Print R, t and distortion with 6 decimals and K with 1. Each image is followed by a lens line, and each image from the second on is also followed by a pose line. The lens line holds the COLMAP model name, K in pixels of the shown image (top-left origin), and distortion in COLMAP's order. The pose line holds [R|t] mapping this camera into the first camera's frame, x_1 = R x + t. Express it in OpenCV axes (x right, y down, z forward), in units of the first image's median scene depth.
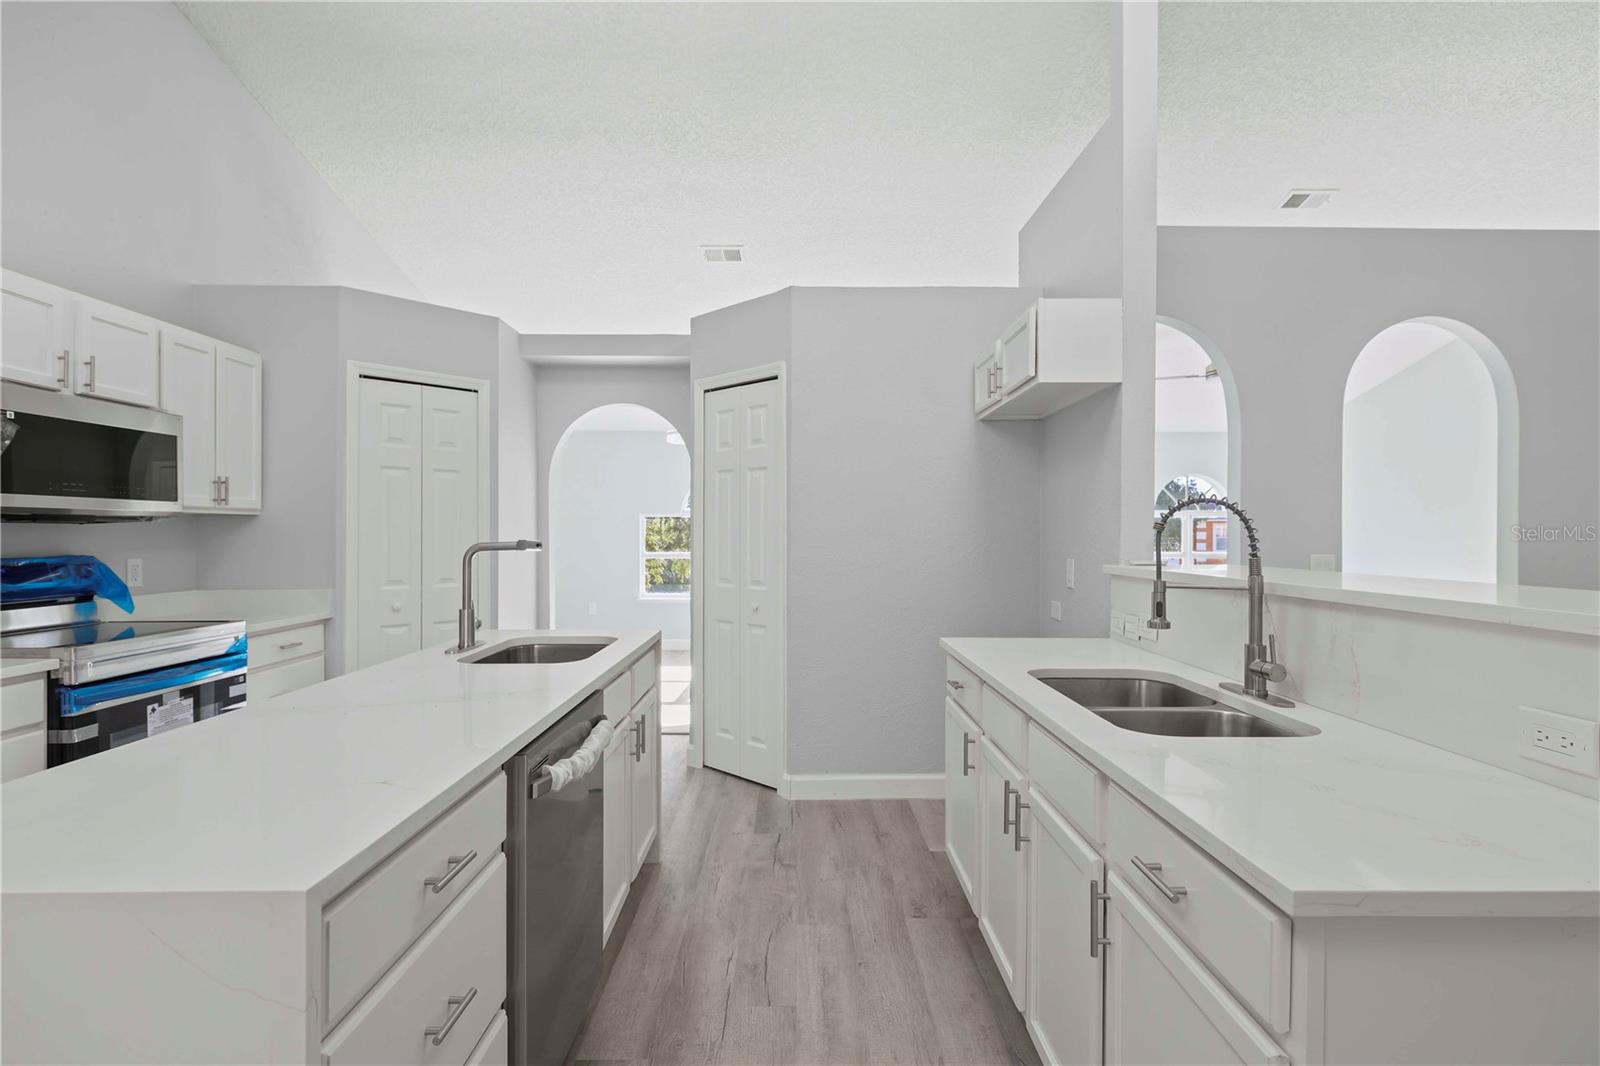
lens RADIAL K [[789.7, 0, 804.8], [0, 789.7, 536.9], [0, 0, 1]] dist [0.001460, -0.000231]
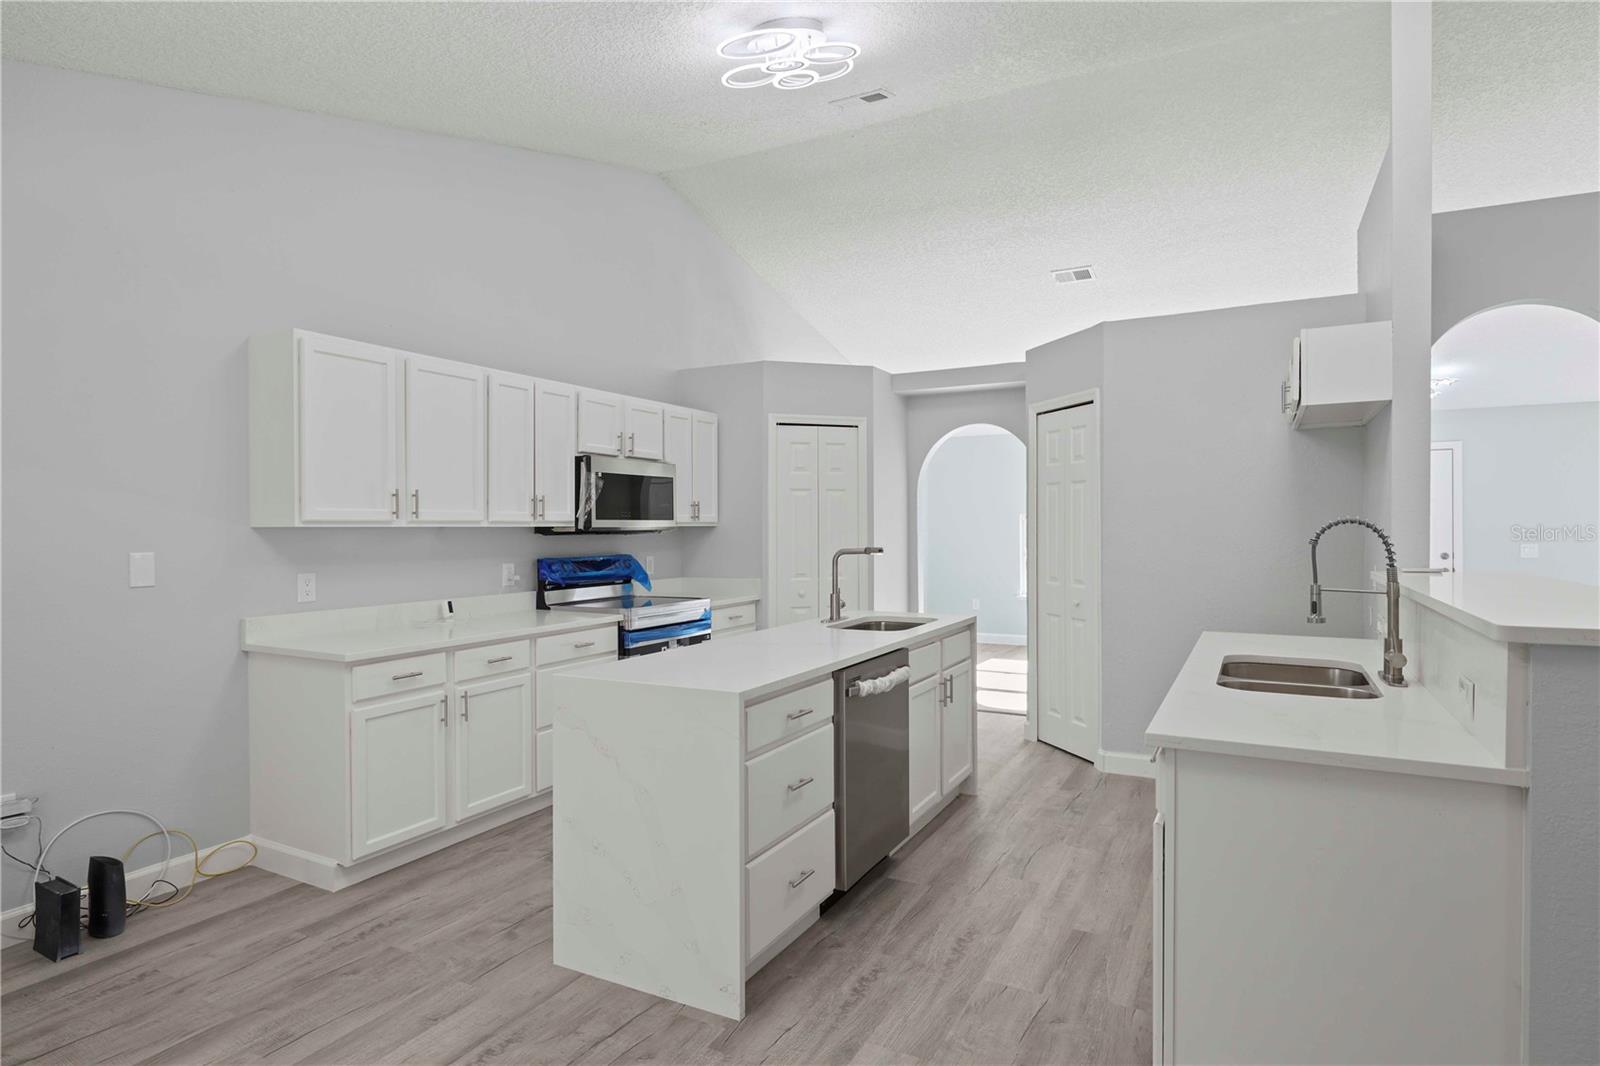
lens RADIAL K [[867.7, 0, 805.7], [0, 867.7, 535.4], [0, 0, 1]] dist [-0.000960, -0.000409]
pose [[0.878974, -0.002376, -0.476864, 0.247078], [0.004879, 0.999980, 0.004011, -0.020203], [0.476845, -0.005852, 0.878968, -0.374745]]
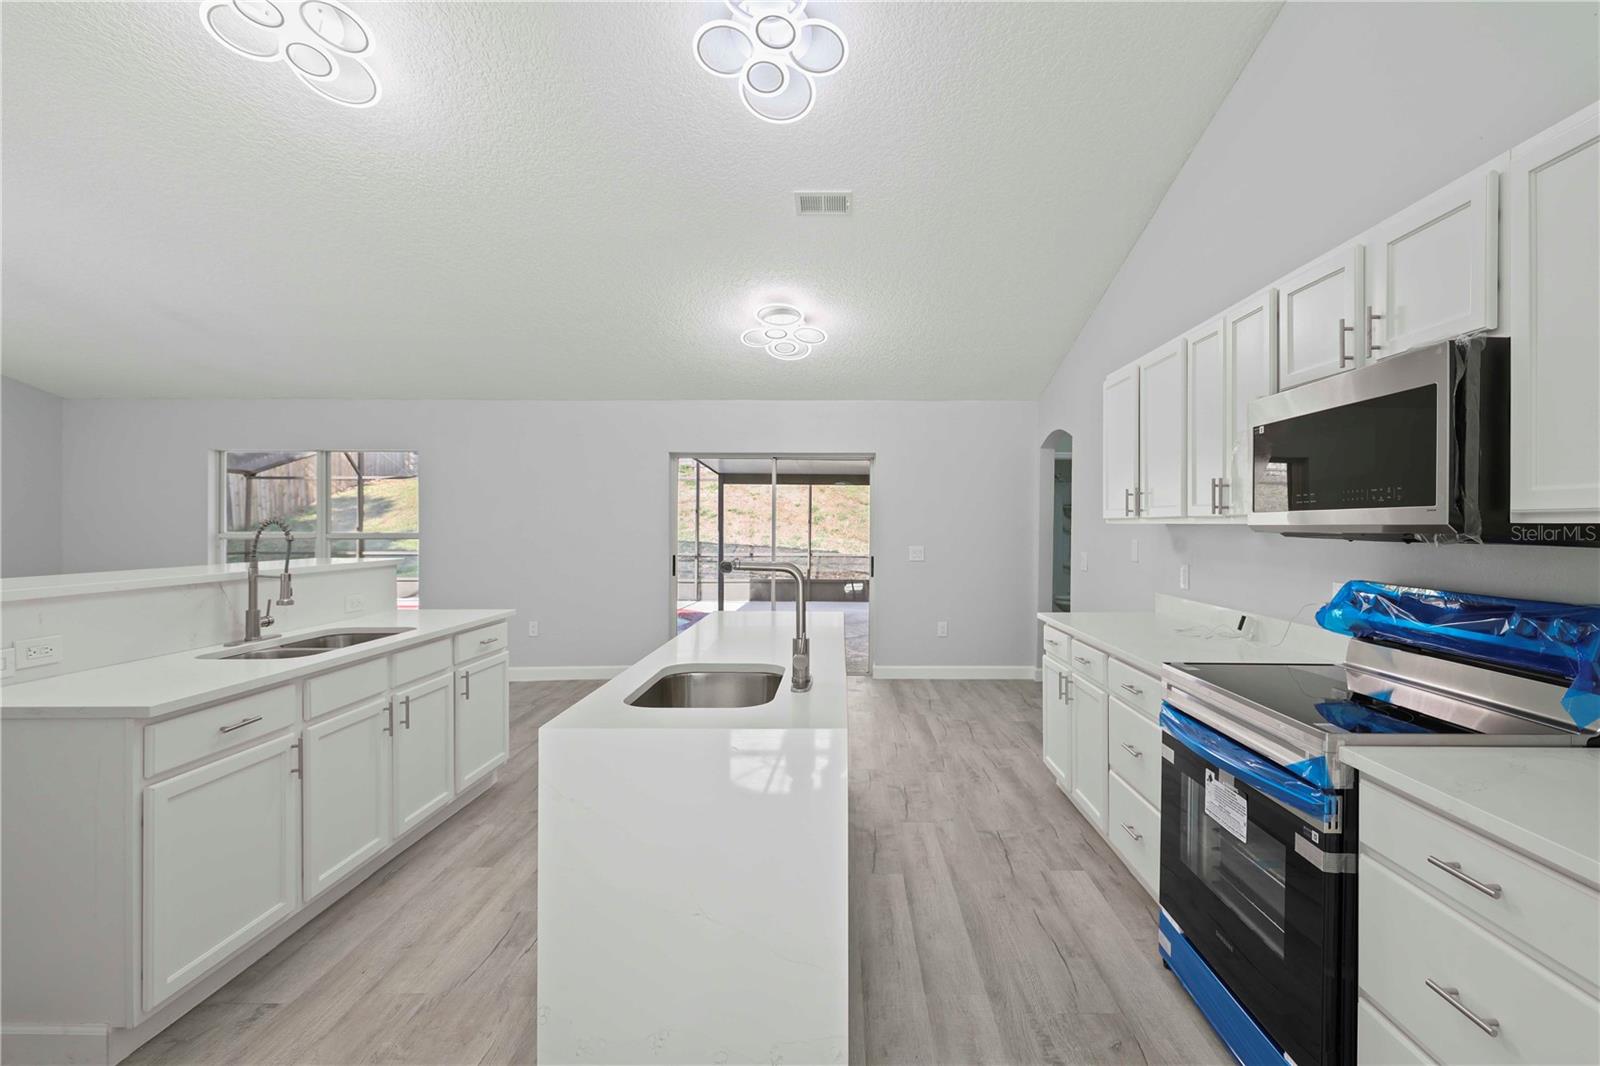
lens RADIAL K [[733.7, 0, 846.1], [0, 733.7, 521.8], [0, 0, 1]] dist [0.000564, -0.000223]
pose [[-0.999974, -0.004751, 0.005342, -0.401485], [-0.004740, 0.999987, 0.001928, -0.033349], [-0.005351, 0.001902, -0.999984, 1.516341]]
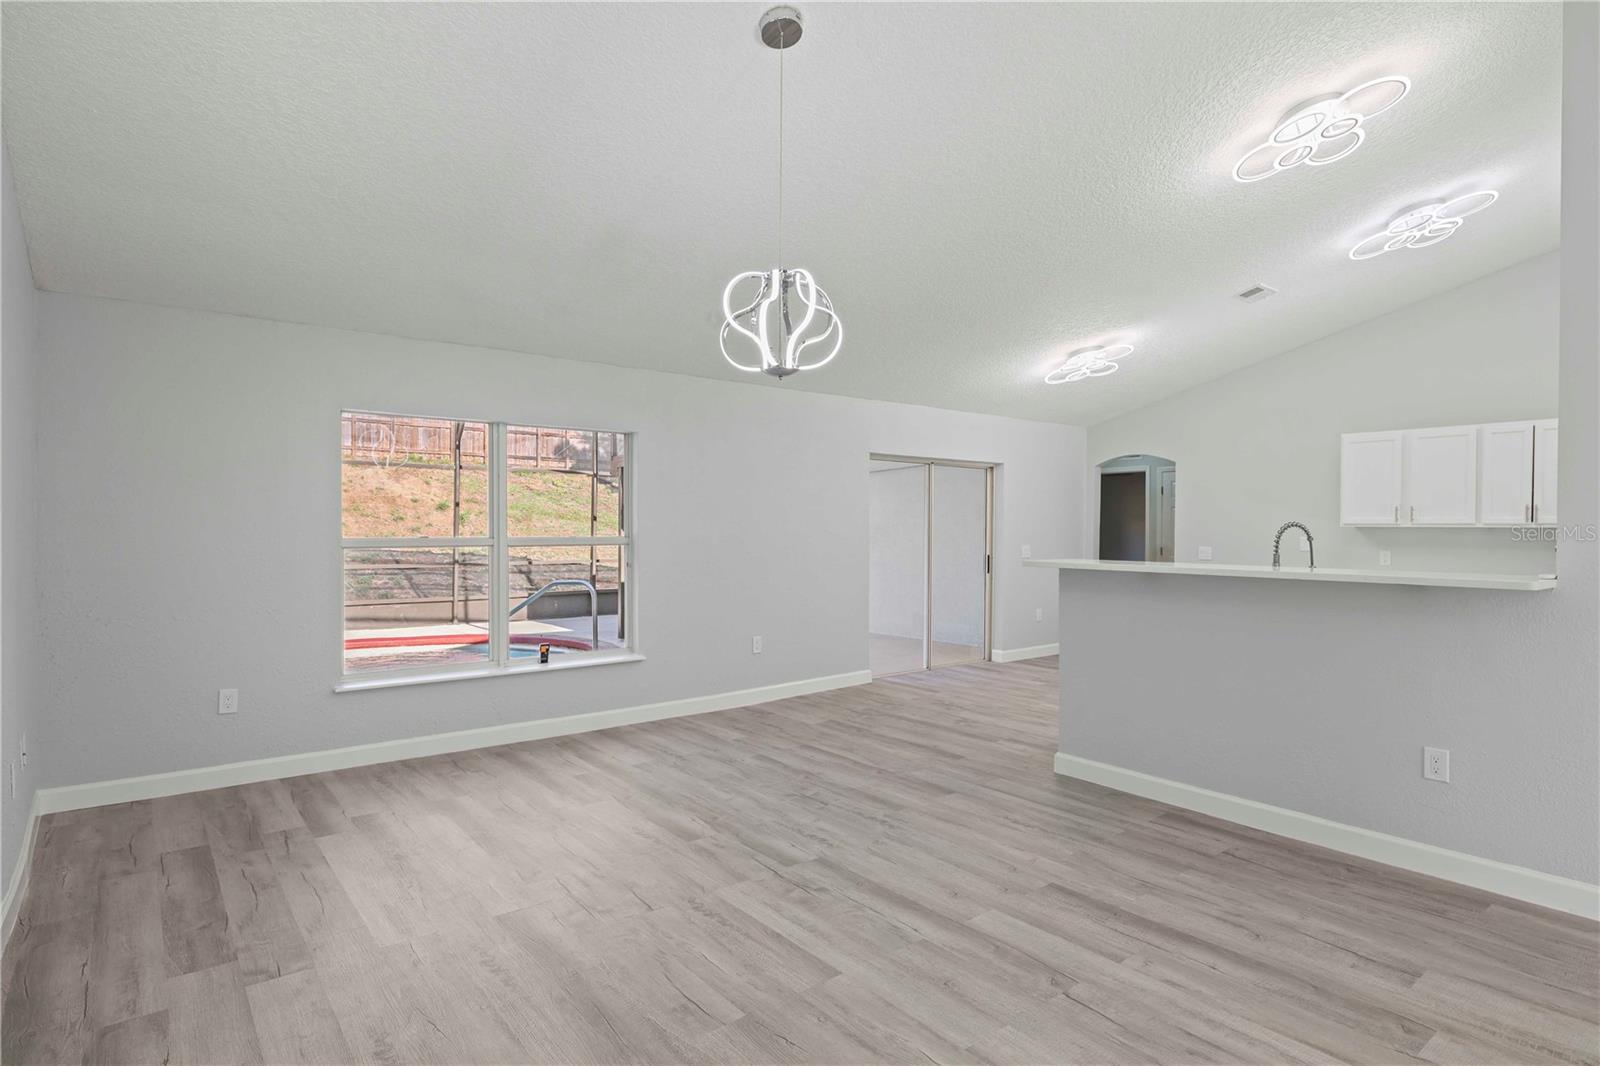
lens RADIAL K [[842.3, 0, 801.6], [0, 842.3, 533.5], [0, 0, 1]] dist [-0.000185, -0.000079]
pose [[-0.787163, -0.000668, -0.616744, 1.703395], [-0.008818, 0.999909, 0.010172, -0.021845], [0.616682, 0.013446, -0.787098, 1.164561]]
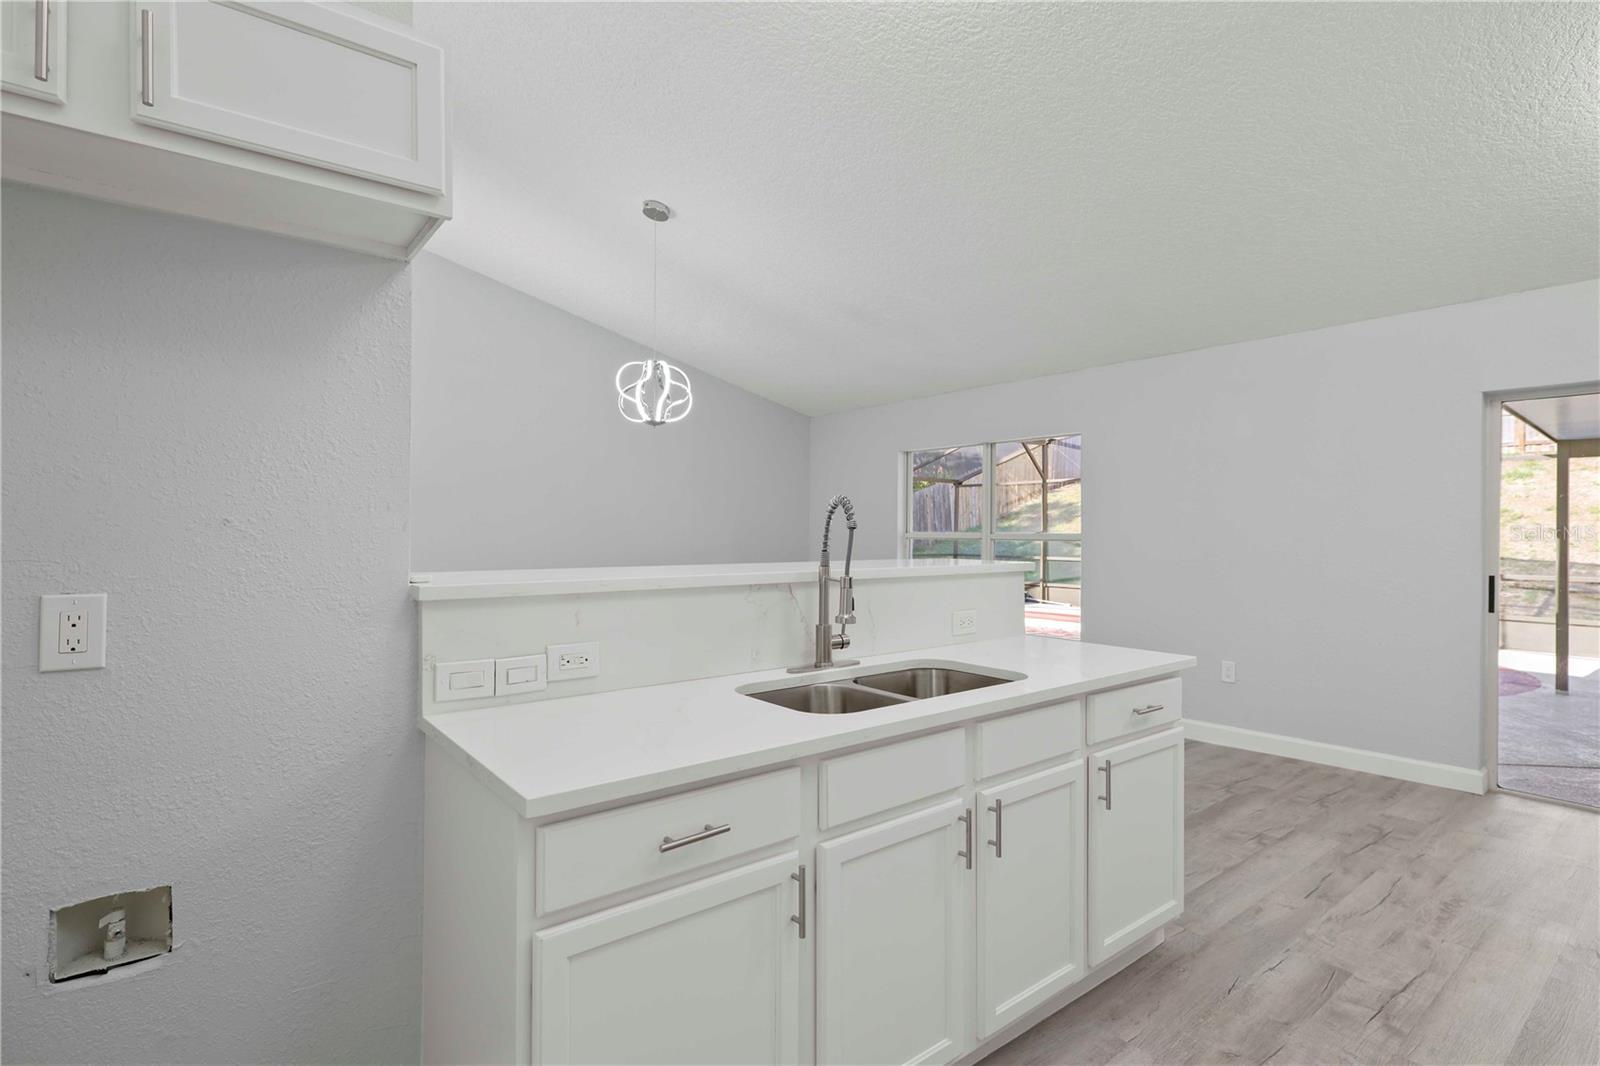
lens RADIAL K [[775.1, 0, 806.9], [0, 775.1, 530.7], [0, 0, 1]] dist [-0.000584, 0.000203]
pose [[-0.615819, -0.007178, 0.787855, -0.198360], [-0.003841, 0.999974, 0.006109, -0.007095], [-0.787878, 0.000735, -0.615831, 1.045259]]
